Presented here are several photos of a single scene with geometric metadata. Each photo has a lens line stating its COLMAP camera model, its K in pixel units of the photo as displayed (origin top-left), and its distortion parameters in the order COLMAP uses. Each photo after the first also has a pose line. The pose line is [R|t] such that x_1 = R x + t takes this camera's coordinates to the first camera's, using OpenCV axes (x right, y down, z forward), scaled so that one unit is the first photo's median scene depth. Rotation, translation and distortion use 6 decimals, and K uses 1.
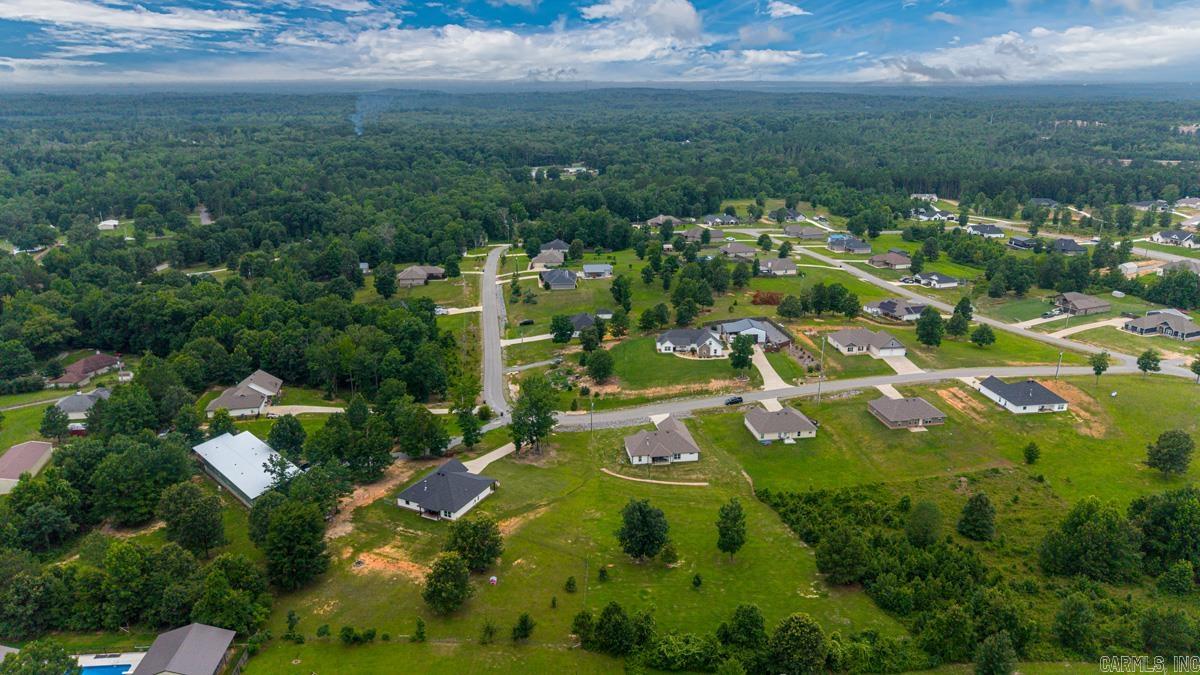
lens RADIAL K [[801.8, 0, 600.0], [0, 801.8, 337.5], [0, 0, 1]] dist [0.052695, -0.077370]
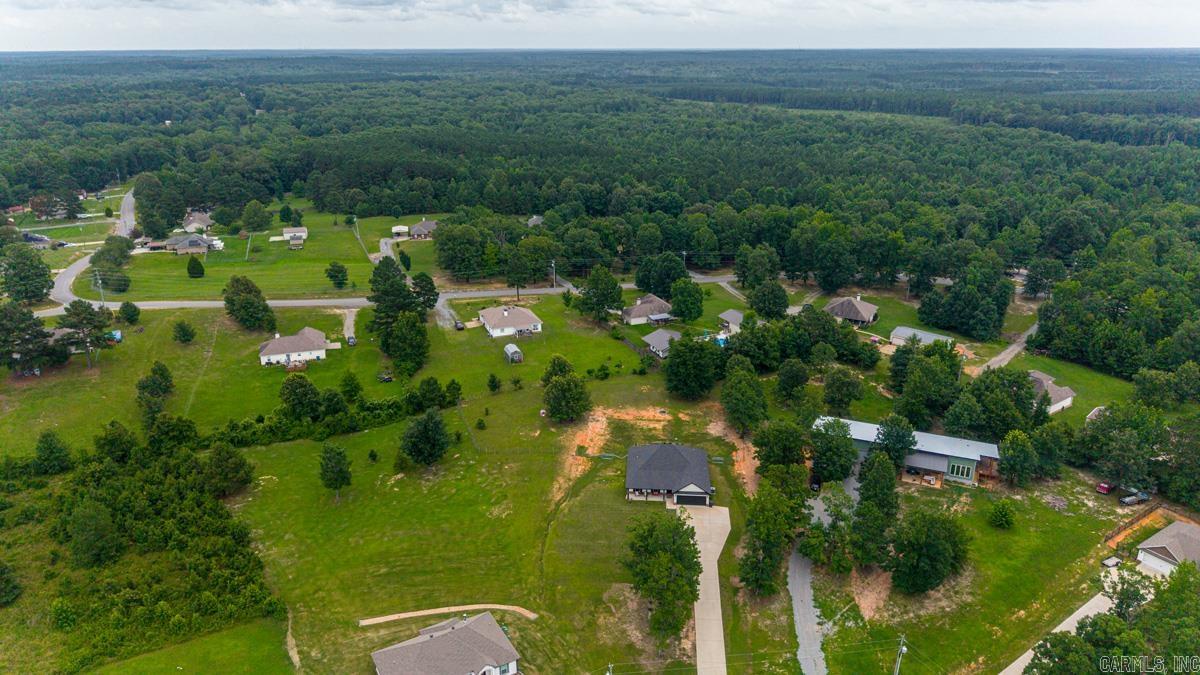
lens RADIAL K [[803.6, 0, 600.9], [0, 803.6, 339.9], [0, 0, 1]] dist [0.025743, -0.028780]
pose [[-0.926945, 0.129299, -0.352215, 0.126649], [-0.114975, 0.795693, 0.594687, -0.329135], [0.357148, 0.591738, -0.722698, 1.148946]]
